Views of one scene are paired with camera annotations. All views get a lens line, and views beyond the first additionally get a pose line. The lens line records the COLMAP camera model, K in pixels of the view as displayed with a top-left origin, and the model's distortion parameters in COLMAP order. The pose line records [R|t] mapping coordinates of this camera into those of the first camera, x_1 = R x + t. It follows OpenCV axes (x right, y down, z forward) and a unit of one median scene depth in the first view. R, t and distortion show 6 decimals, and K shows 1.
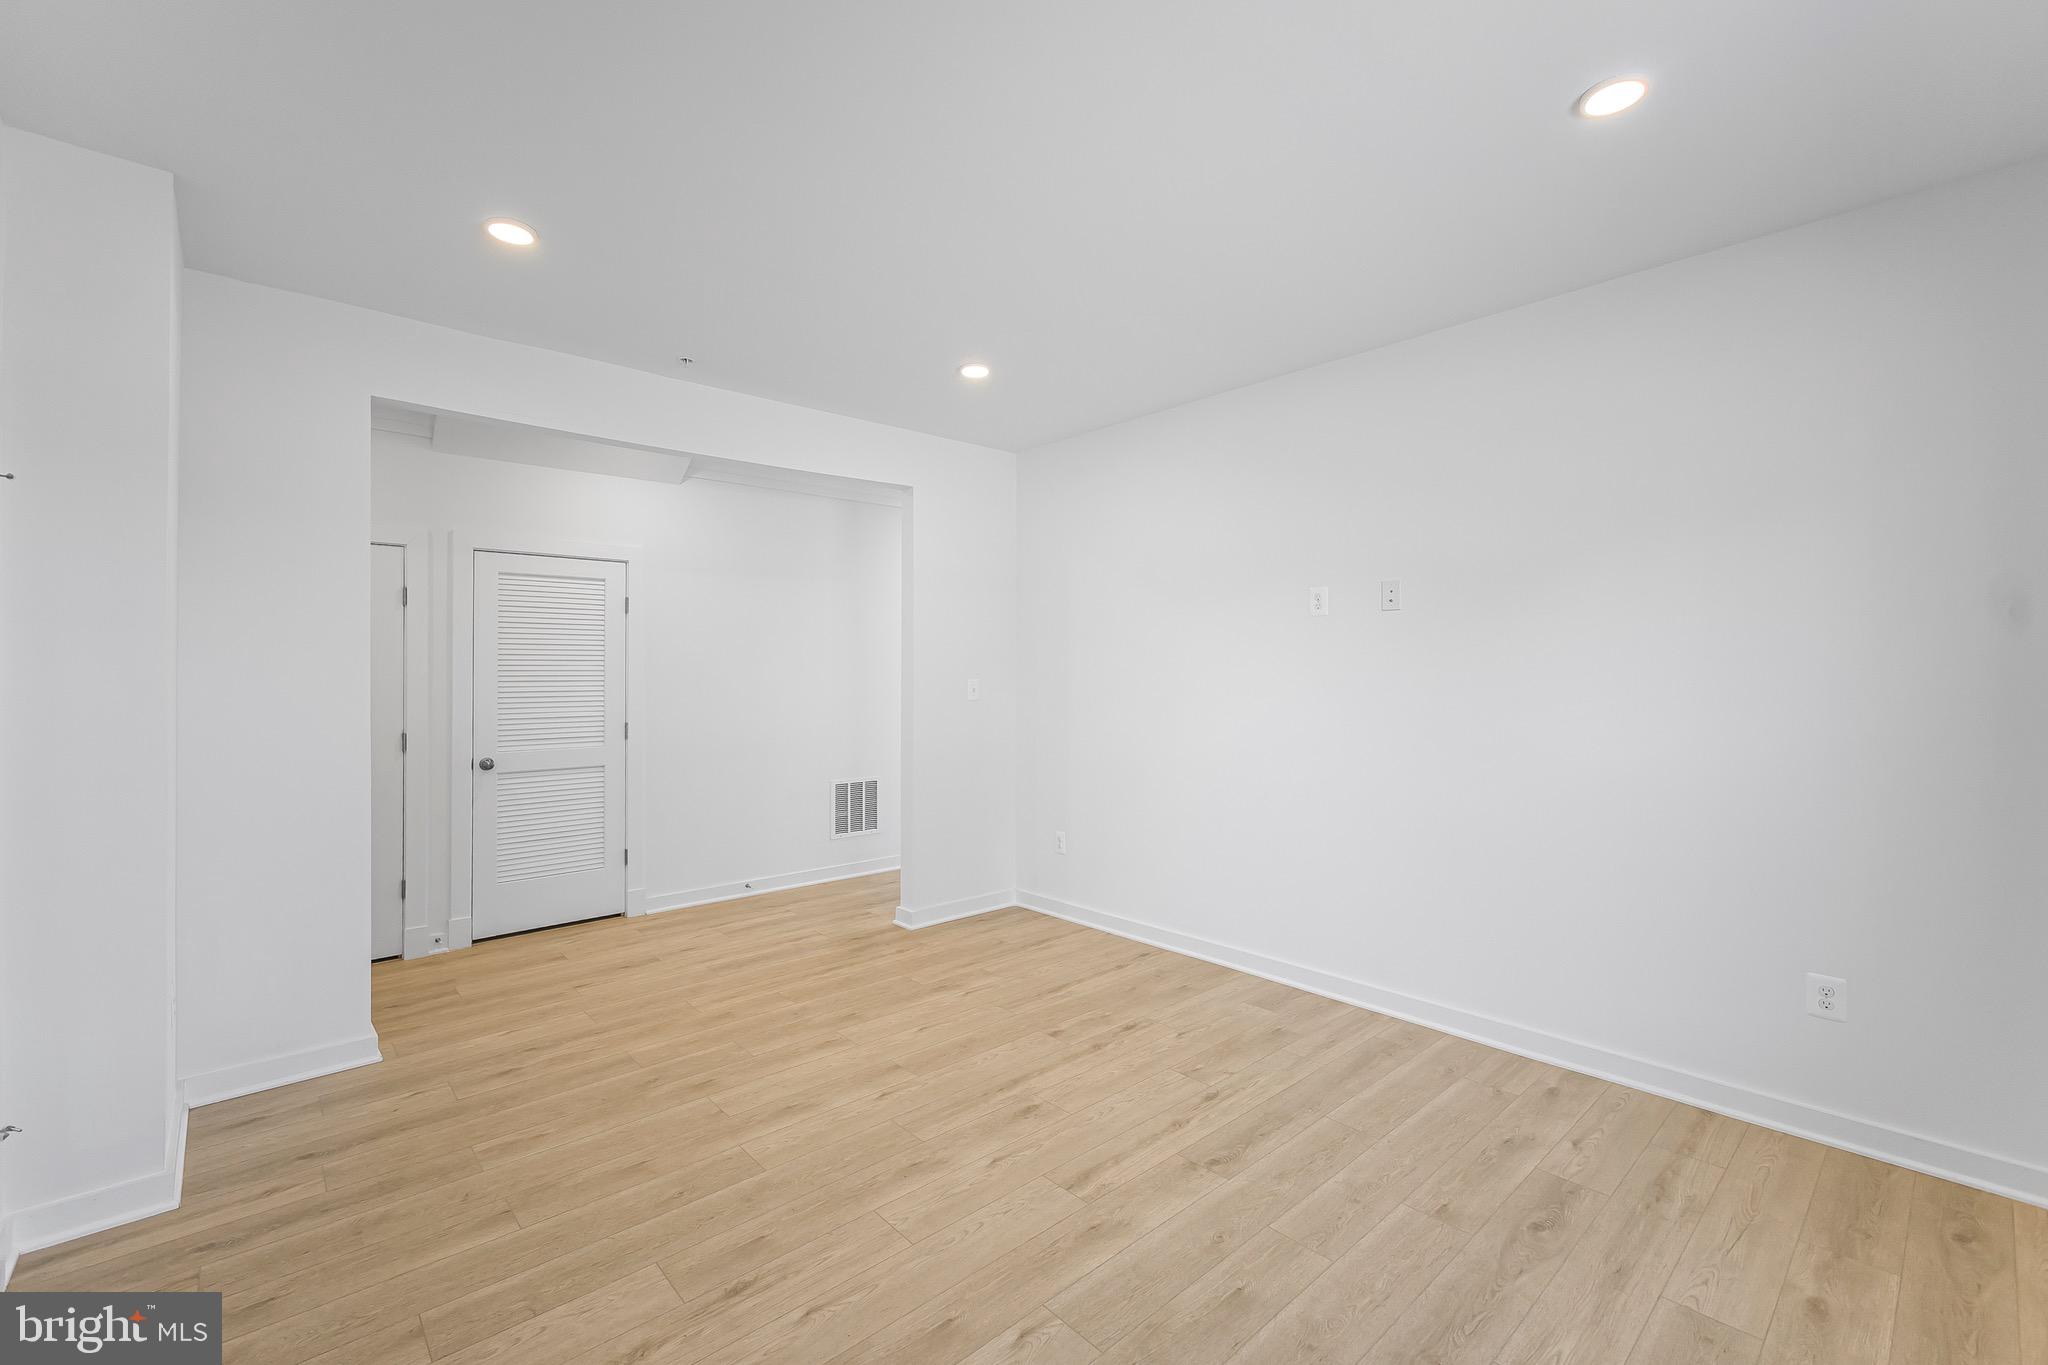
lens RADIAL K [[916.4, 0, 1012.7], [0, 916.4, 673.5], [0, 0, 1]] dist [-0.001327, -0.000472]
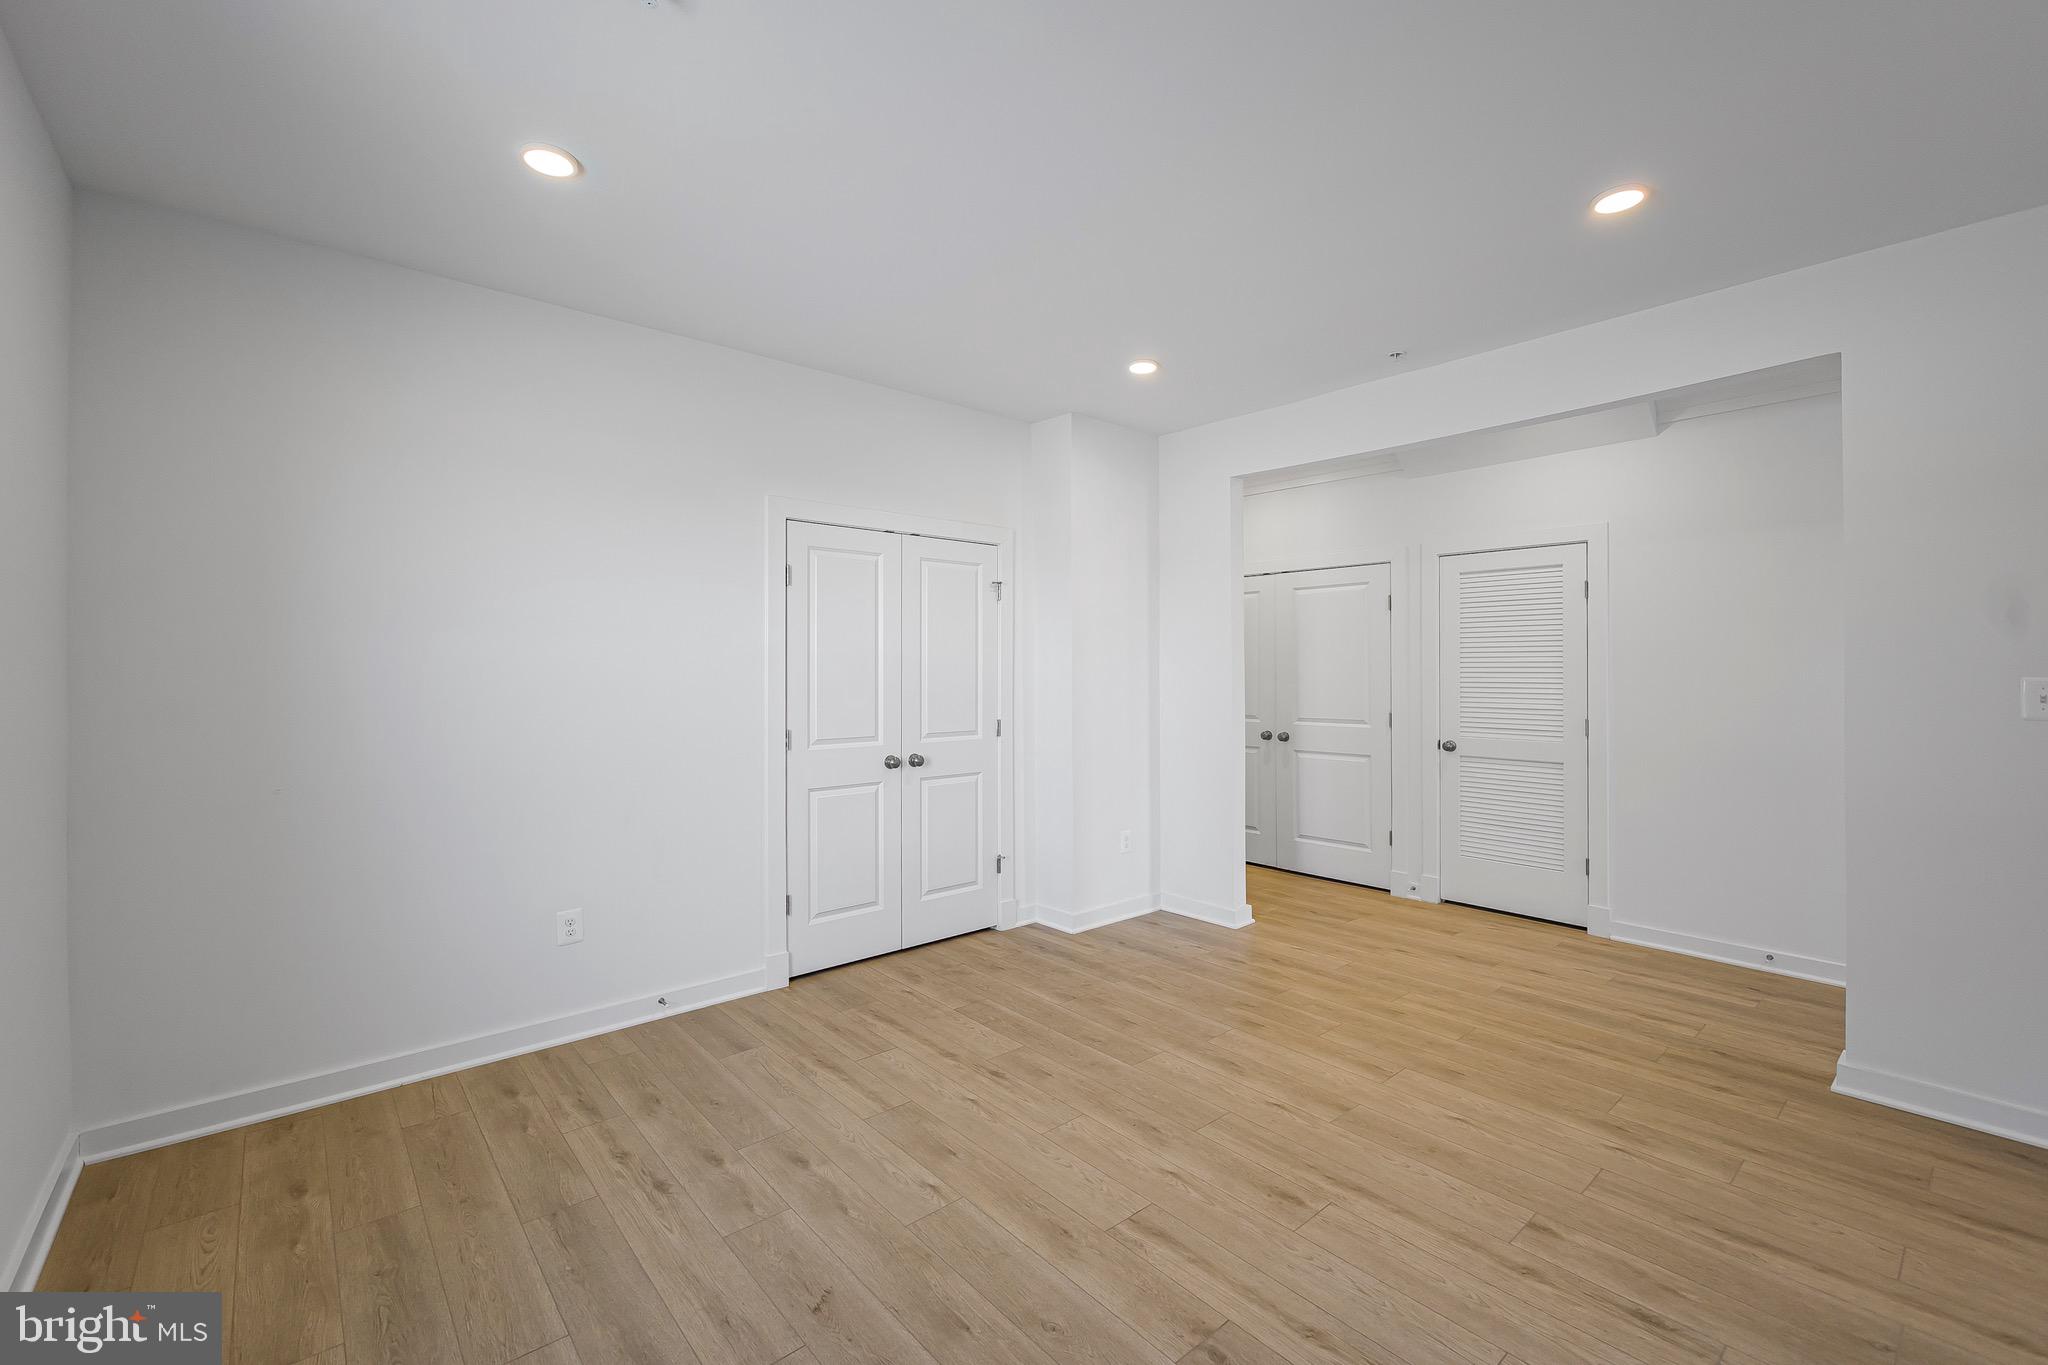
lens RADIAL K [[916.4, 0, 1013.7], [0, 916.4, 676.0], [0, 0, 1]] dist [-0.001327, -0.000472]
pose [[-0.084051, 0.013878, -0.996365, 0.712166], [0.001320, 0.999904, 0.013816, -0.003085], [0.996461, -0.000154, -0.084061, 0.688247]]
